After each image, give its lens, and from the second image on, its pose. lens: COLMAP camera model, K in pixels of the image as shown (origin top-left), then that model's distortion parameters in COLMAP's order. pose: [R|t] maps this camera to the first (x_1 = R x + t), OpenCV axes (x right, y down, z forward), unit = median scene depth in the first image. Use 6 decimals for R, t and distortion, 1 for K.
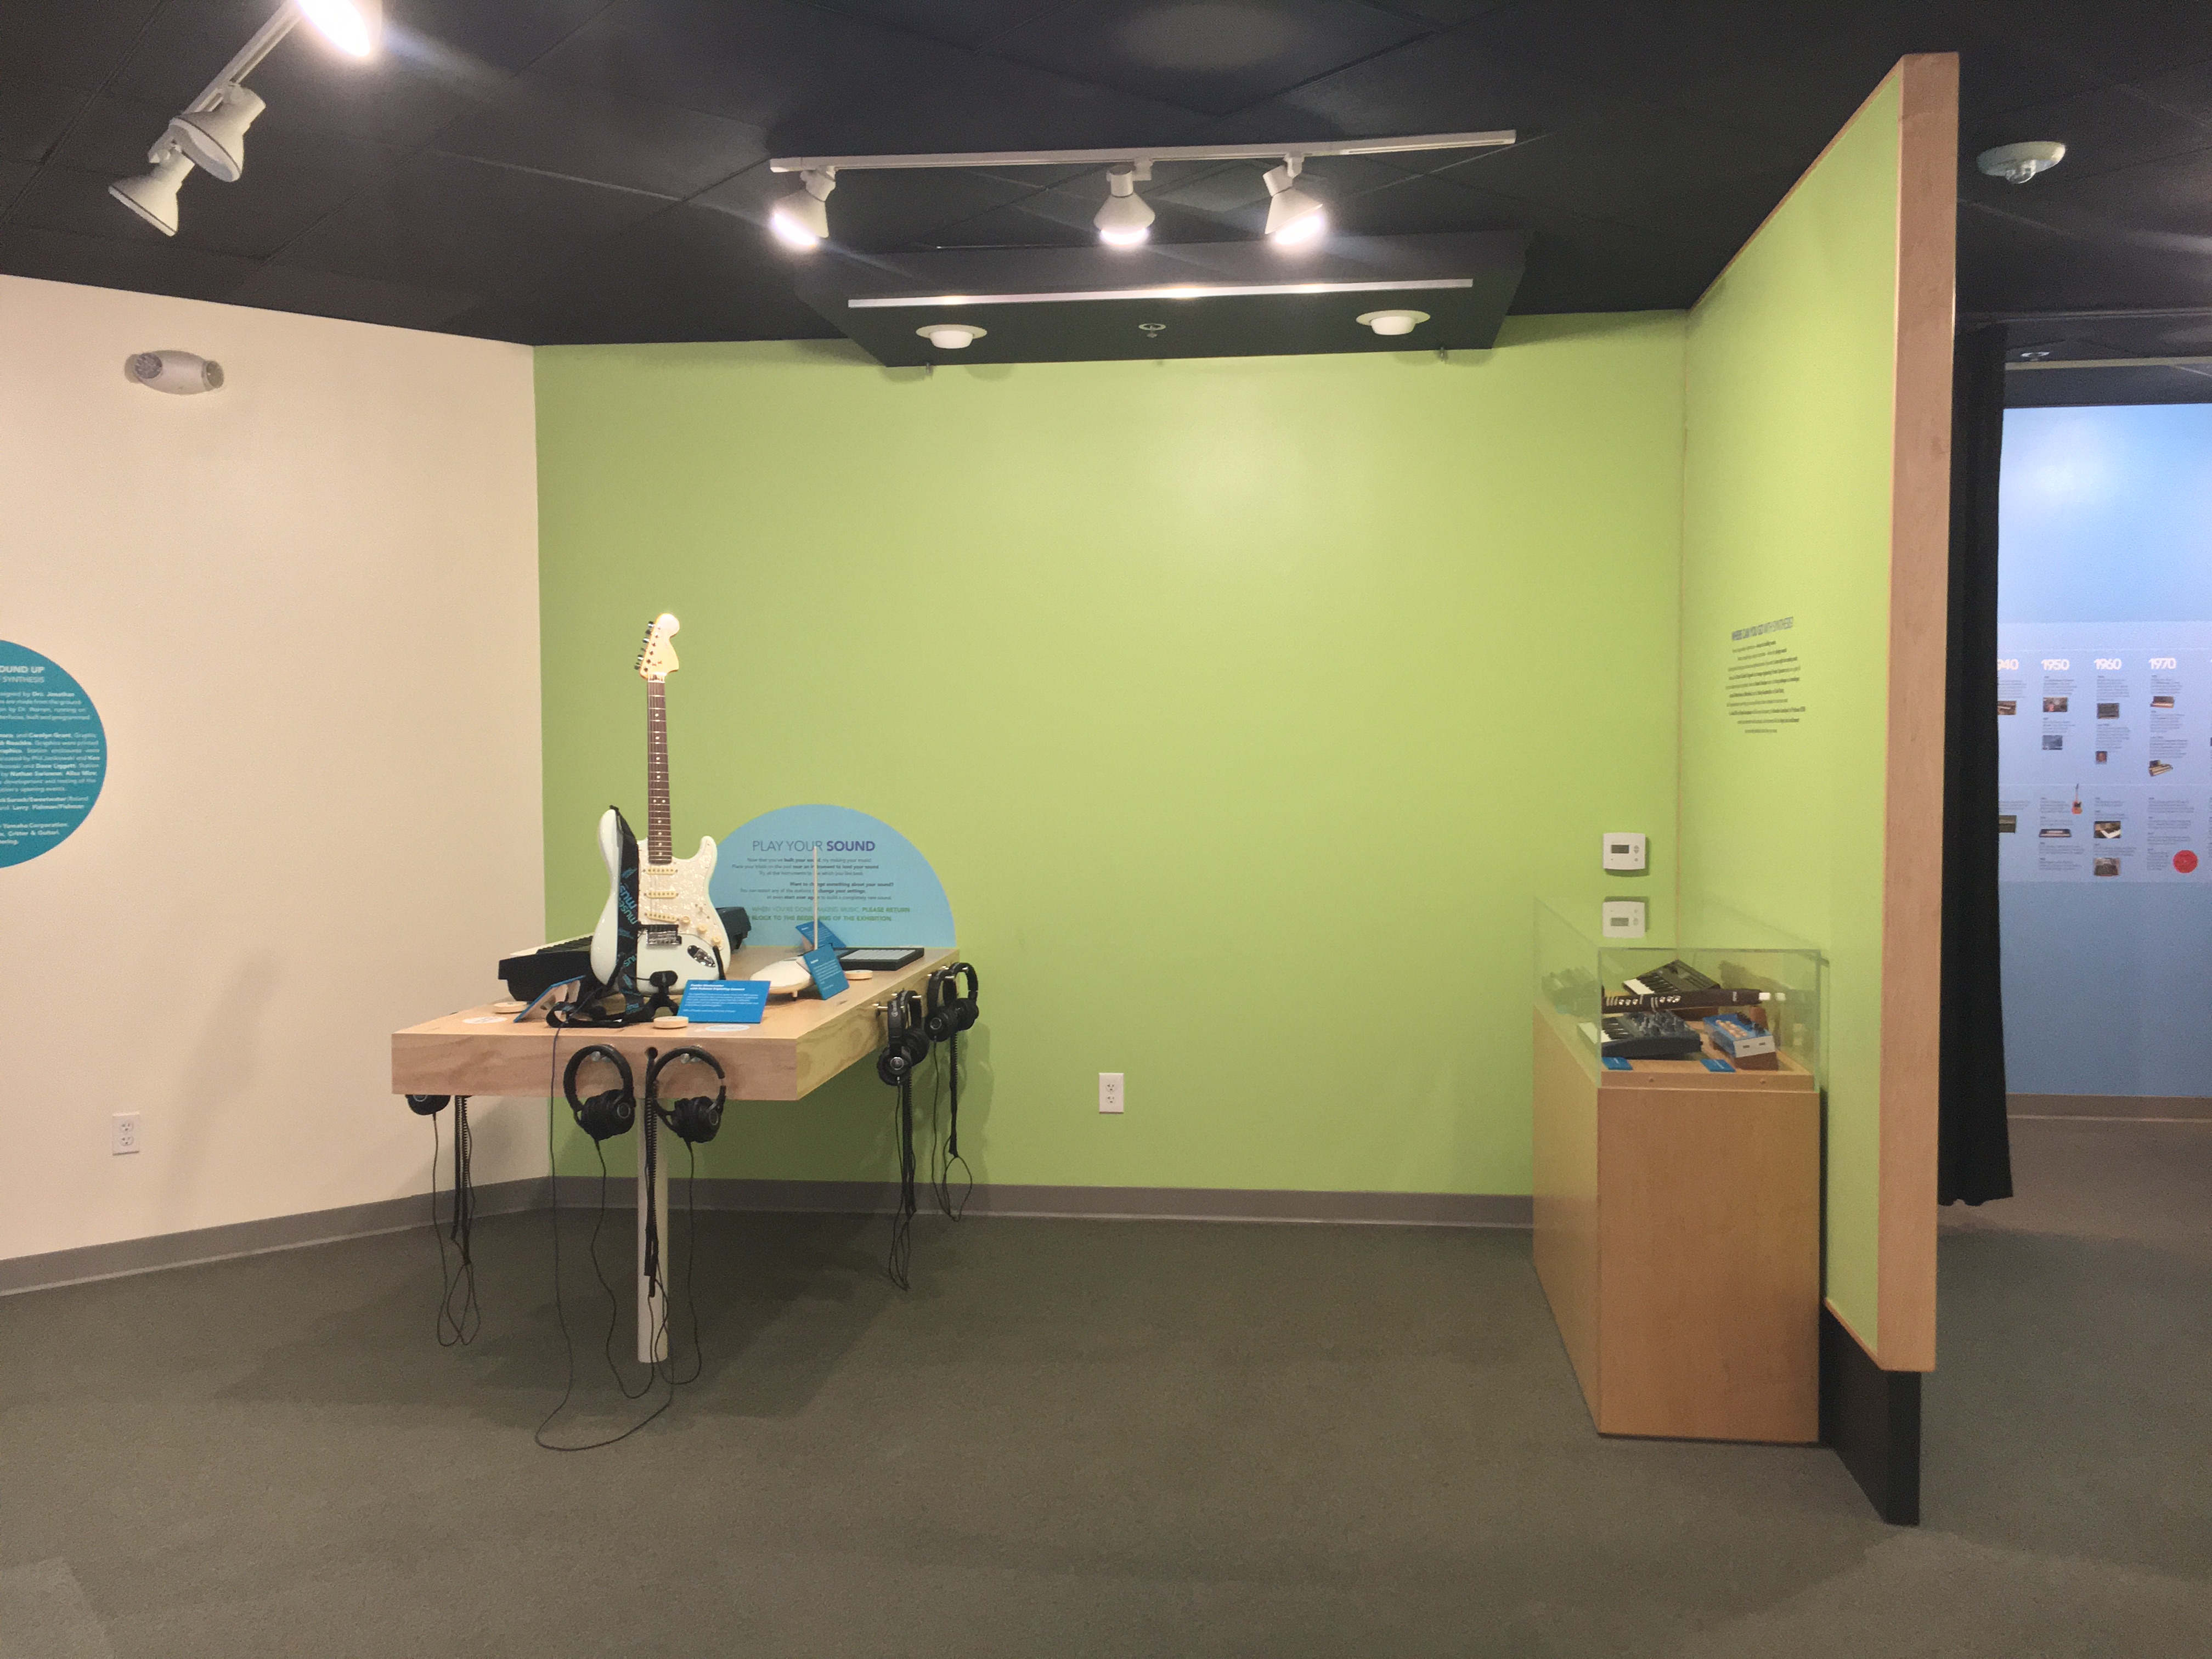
lens RADIAL K [[1863.9, 0, 1107.1], [0, 1863.9, 816.6], [0, 0, 1]] dist [0.054978, -0.072477]
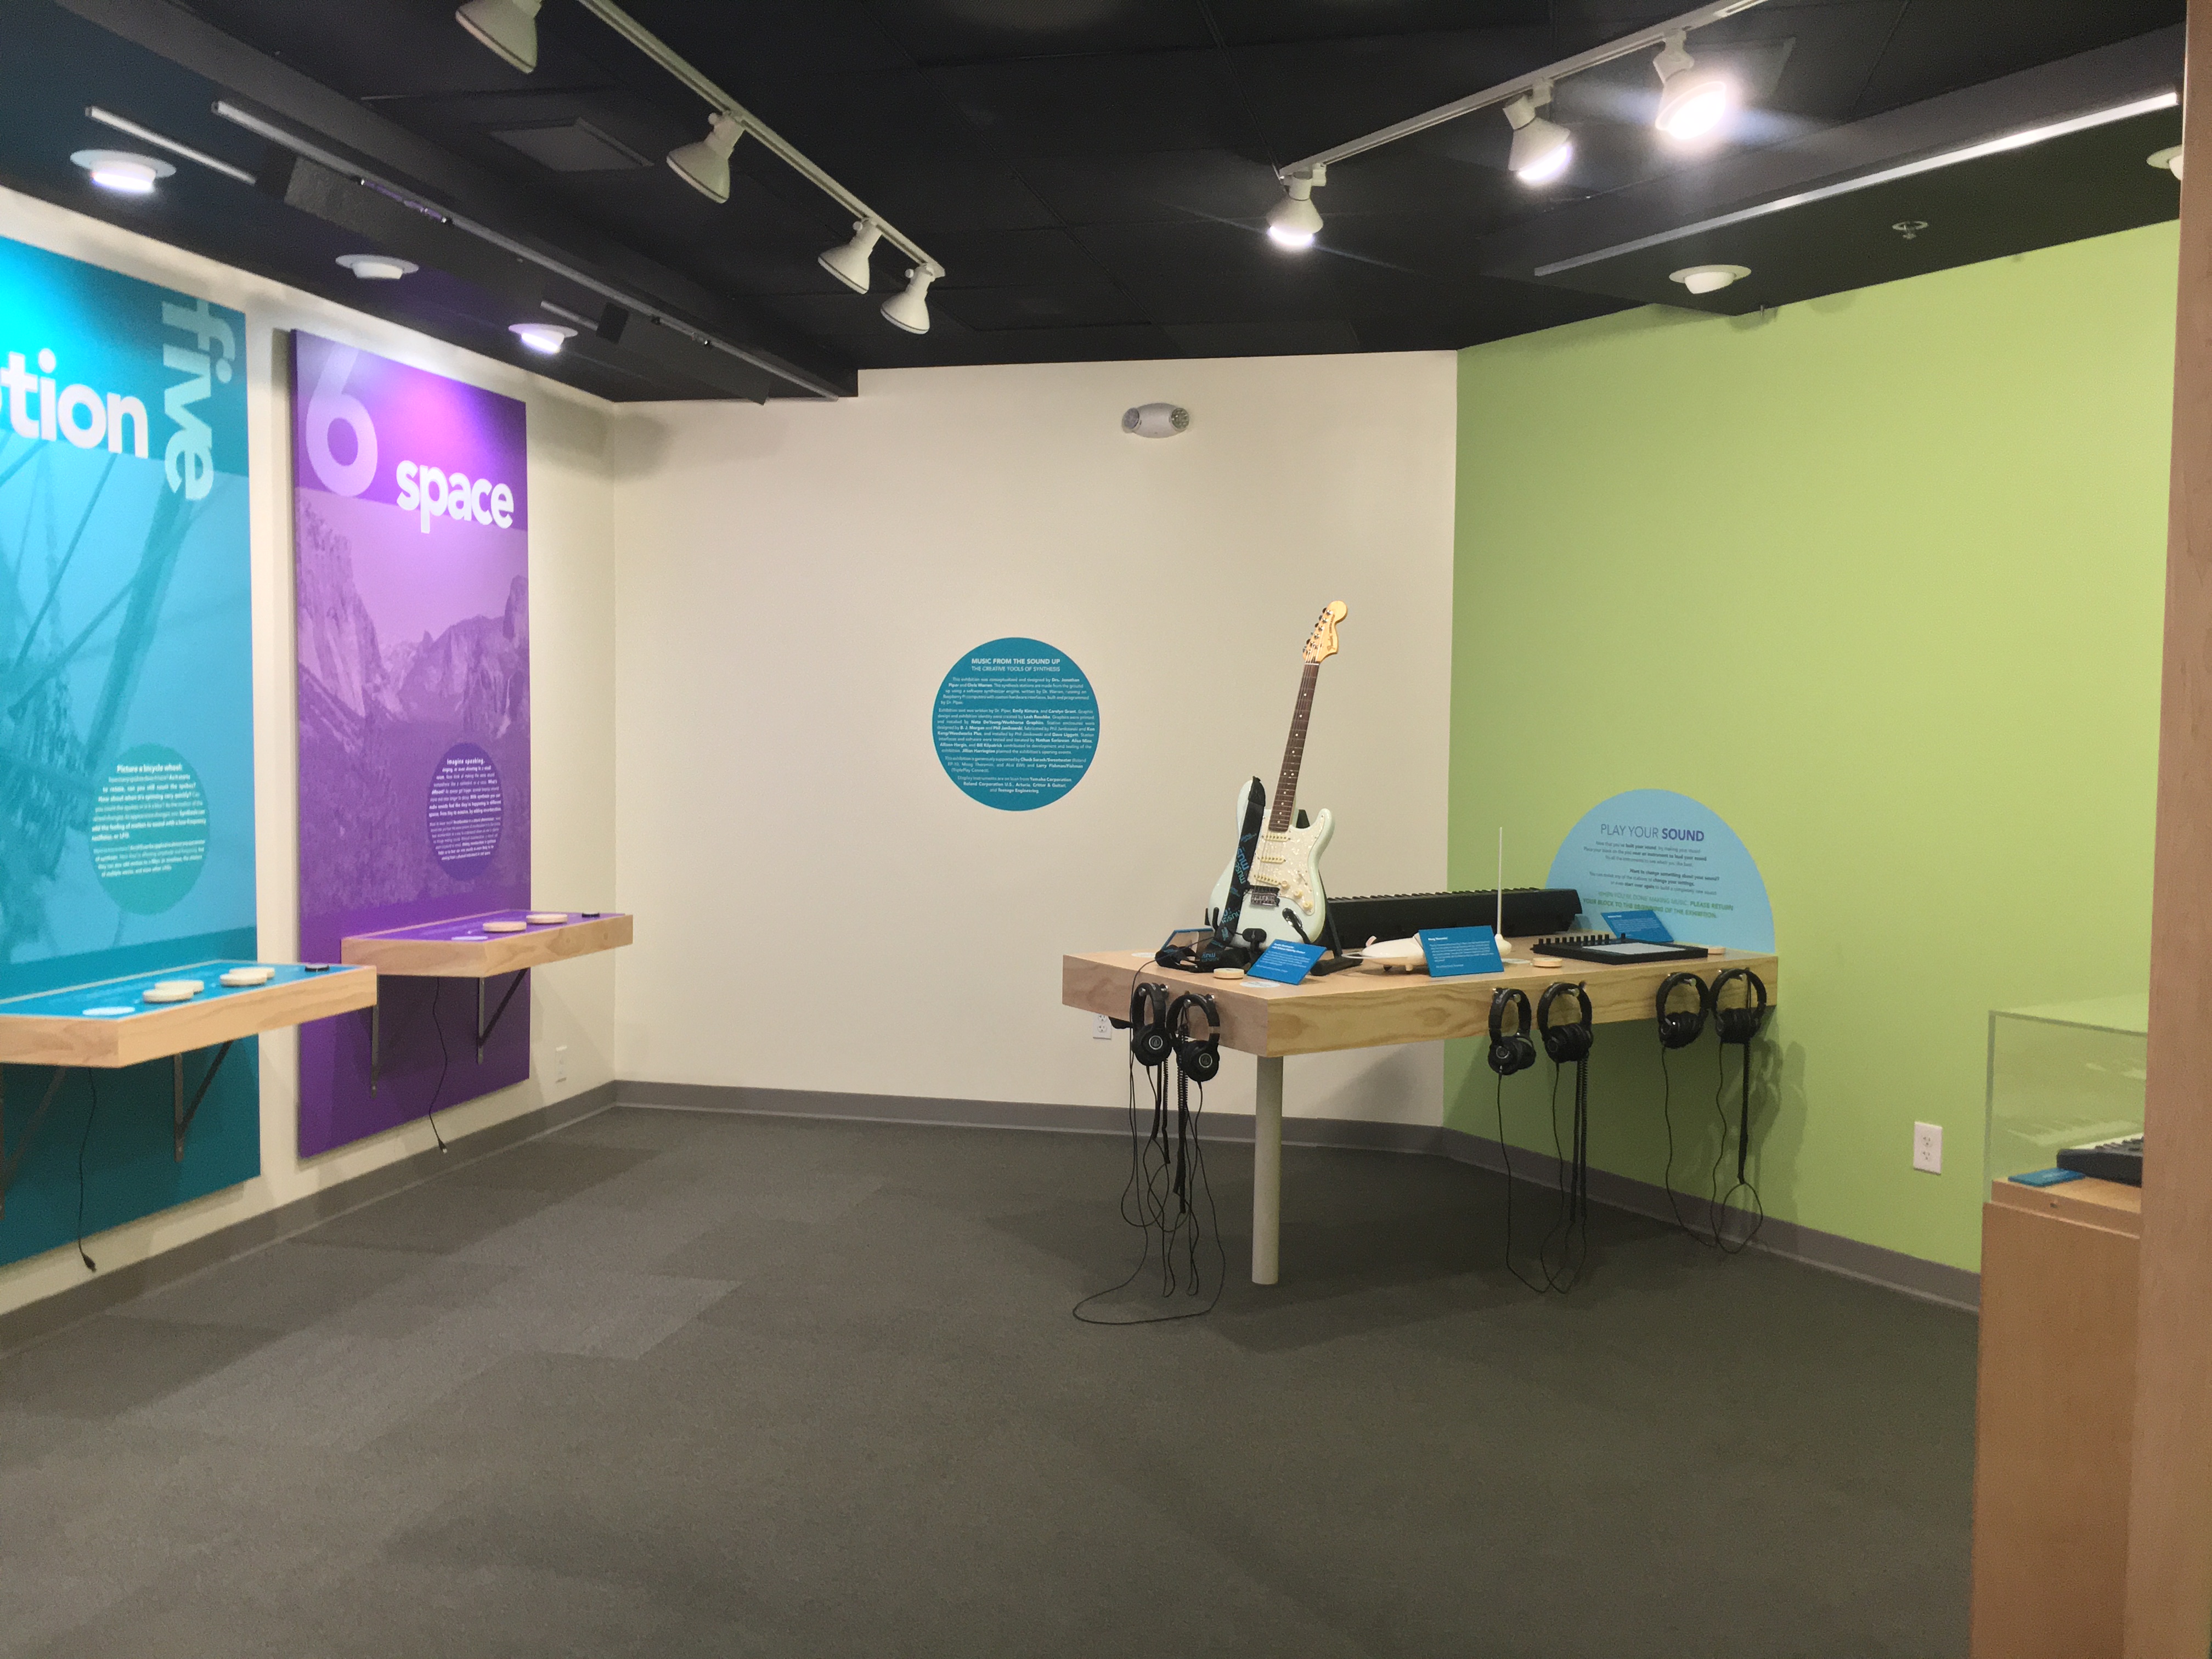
lens RADIAL K [[1863.9, 0, 1107.1], [0, 1863.9, 816.6], [0, 0, 1]] dist [0.054978, -0.072477]
pose [[0.628955, 0.050614, -0.775792, 0.472158], [-0.044054, 0.998595, 0.029435, -0.009608], [0.776193, 0.015663, 0.630301, 0.206999]]
